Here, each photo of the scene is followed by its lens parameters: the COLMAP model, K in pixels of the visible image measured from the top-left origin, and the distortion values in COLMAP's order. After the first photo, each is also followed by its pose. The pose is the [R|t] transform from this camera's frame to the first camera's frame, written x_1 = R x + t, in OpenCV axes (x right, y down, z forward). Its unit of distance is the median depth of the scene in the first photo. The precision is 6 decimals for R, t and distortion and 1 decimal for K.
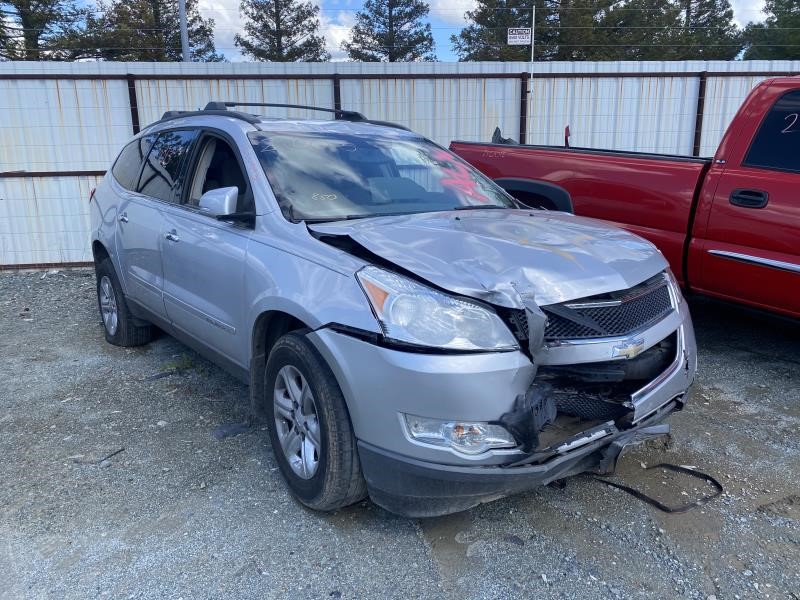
lens RADIAL K [[606.8, 0, 400.0], [0, 606.8, 300.0], [0, 0, 1]] dist [0.011011, 0.006857]
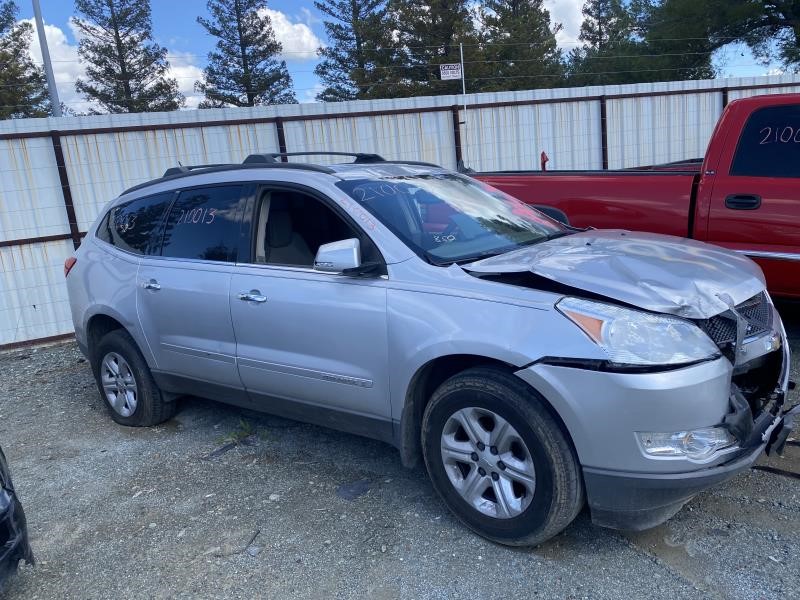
lens RADIAL K [[606.5, 0, 400.0], [0, 606.5, 300.0], [0, 0, 1]] dist [0.021192, -0.006633]
pose [[0.965920, -0.128750, 0.224548, -0.172220], [0.139446, 0.989700, -0.032378, -0.018043], [-0.218066, 0.062587, 0.973925, 0.013732]]
